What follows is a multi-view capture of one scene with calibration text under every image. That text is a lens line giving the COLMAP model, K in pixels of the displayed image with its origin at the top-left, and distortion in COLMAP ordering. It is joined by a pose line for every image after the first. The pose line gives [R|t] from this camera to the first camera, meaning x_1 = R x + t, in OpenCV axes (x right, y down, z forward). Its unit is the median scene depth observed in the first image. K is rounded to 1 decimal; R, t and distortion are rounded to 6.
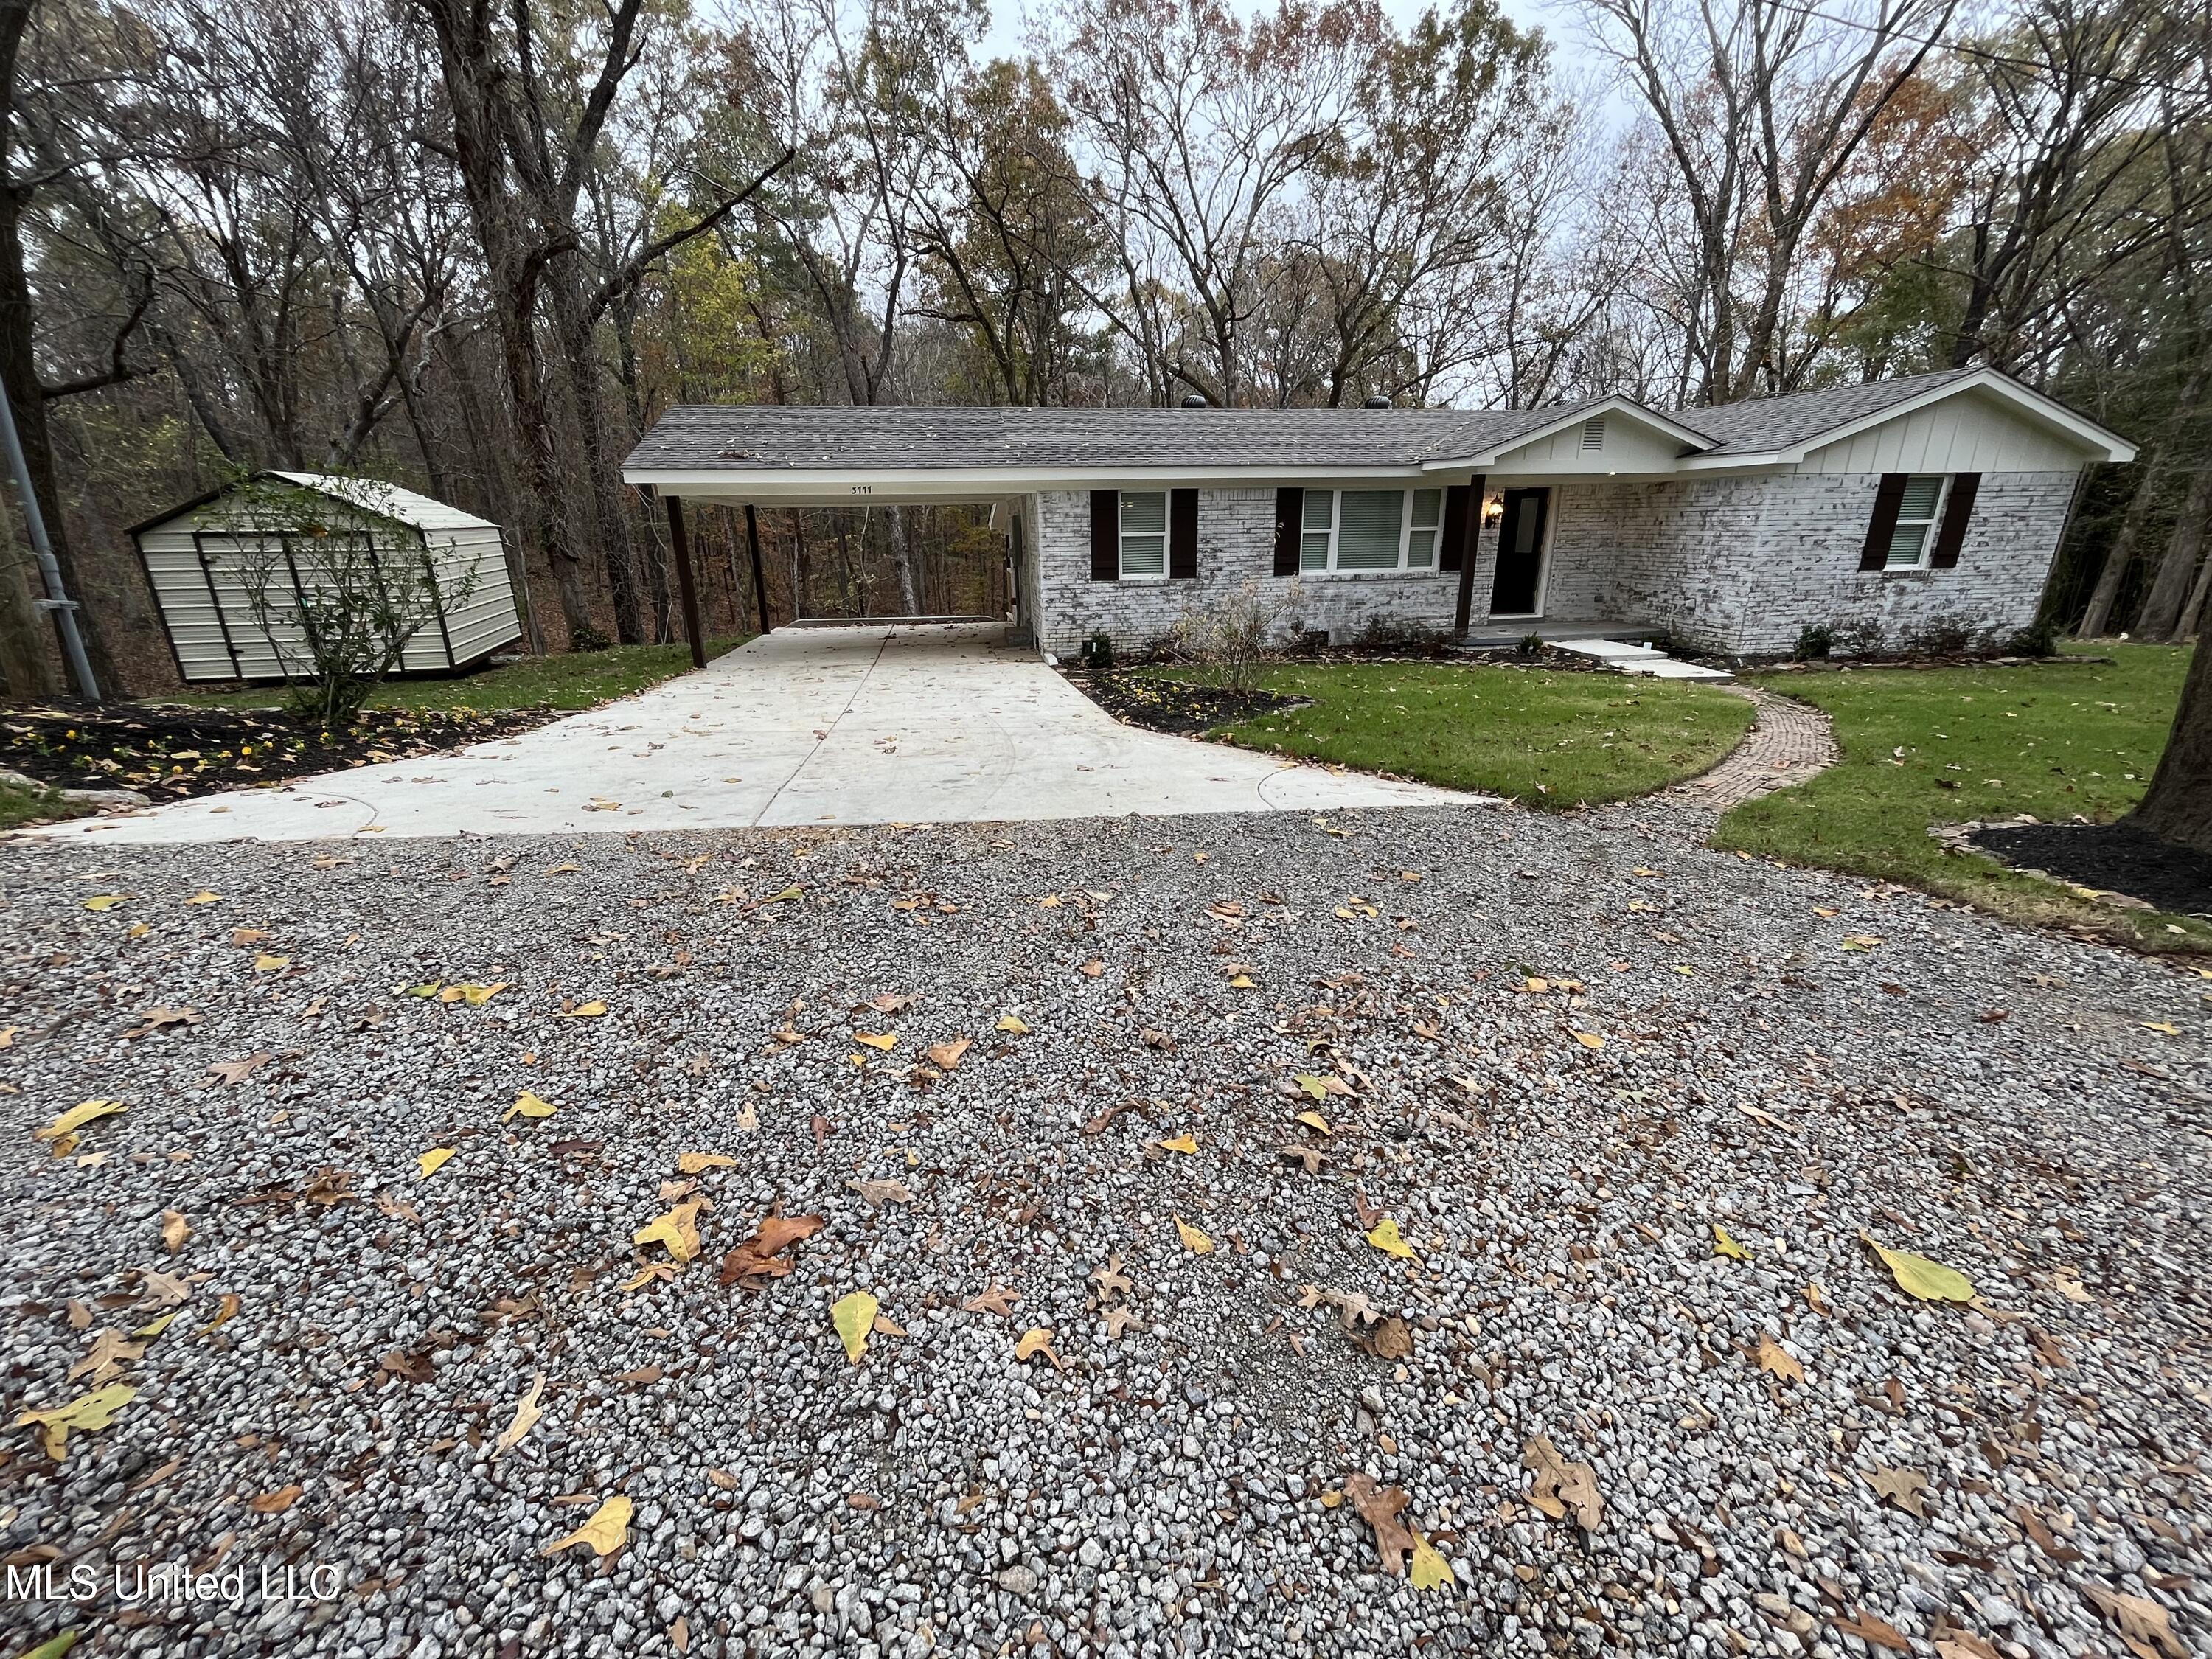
lens RADIAL K [[885.4, 0, 1106.2], [0, 885.4, 833.7], [0, 0, 1]] dist [-0.002024, -0.000154]
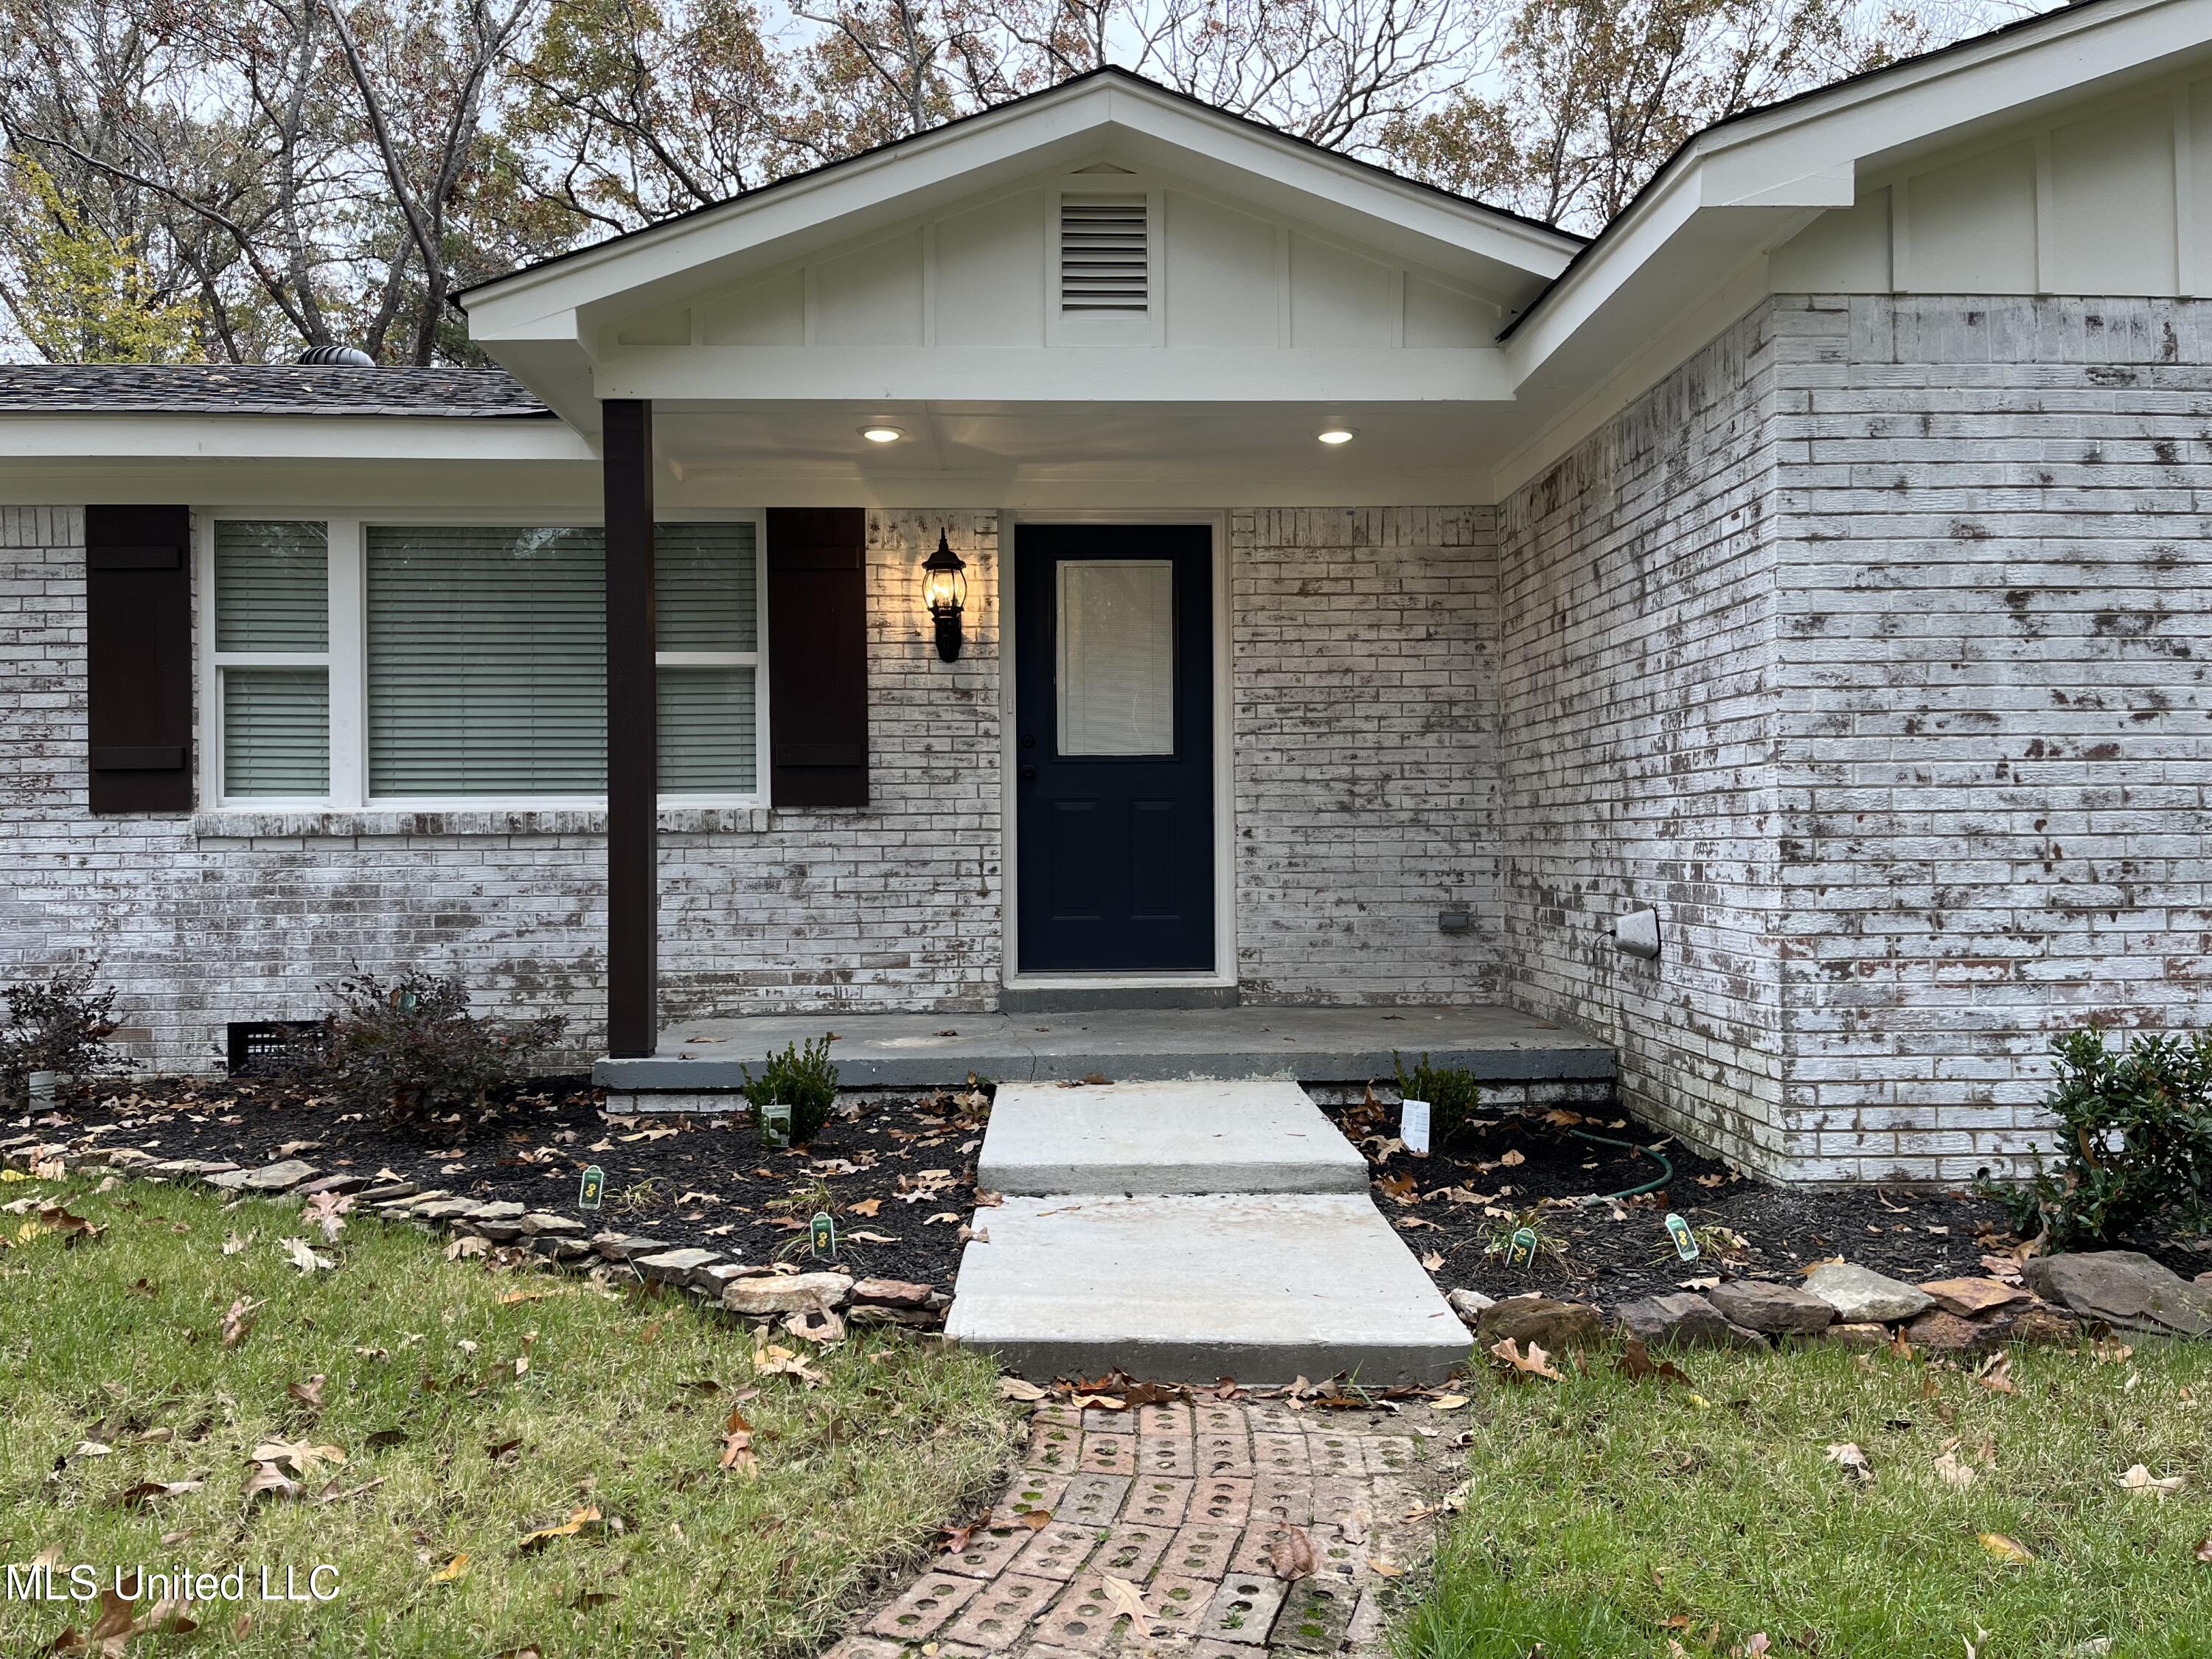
lens RADIAL K [[1663.9, 0, 1130.2], [0, 1663.9, 831.7], [0, 0, 1]] dist [0.051784, -0.057360]
pose [[0.990344, 0.006392, -0.138487, 0.595574], [-0.053102, 0.940240, -0.336346, -0.137090], [0.128061, 0.340452, 0.931500, 0.591858]]
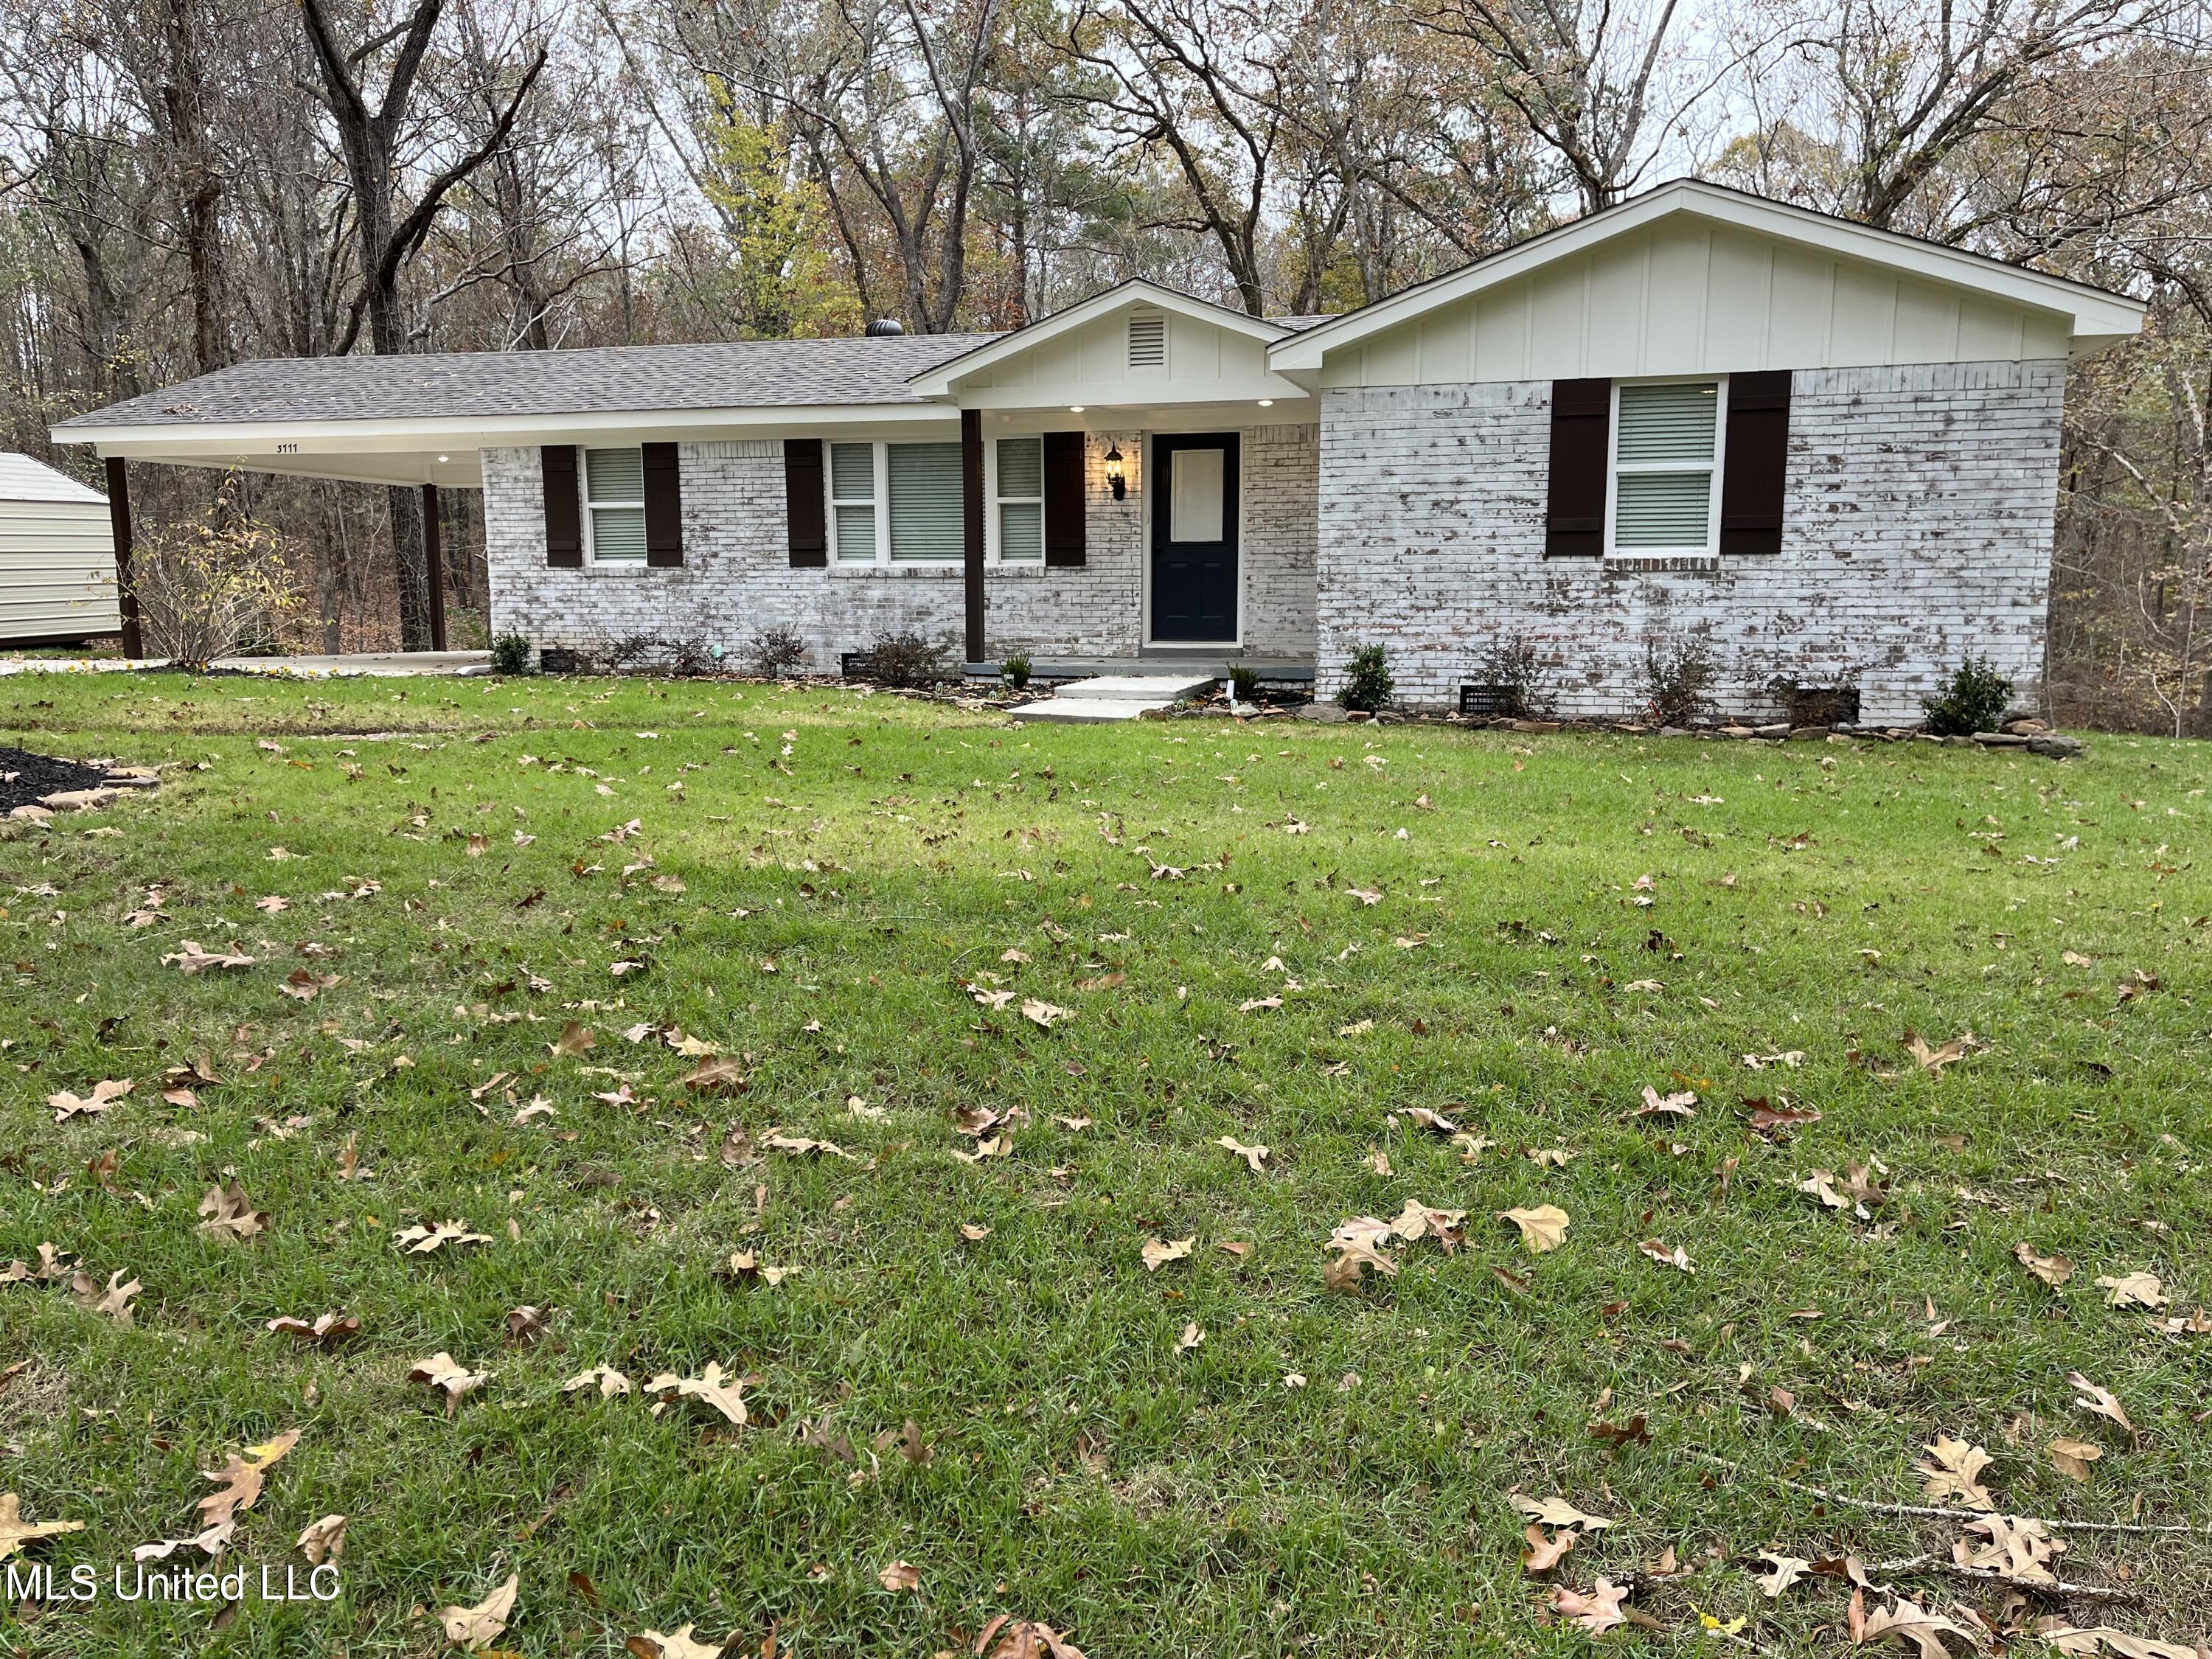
lens RADIAL K [[1663.9, 0, 1108.0], [0, 1663.9, 850.0], [0, 0, 1]] dist [0.051784, -0.057360]
pose [[0.890295, 0.086057, -0.447180, 1.025581], [-0.163491, 0.976917, -0.137494, 0.053052], [0.425025, 0.195520, 0.883813, 0.032649]]
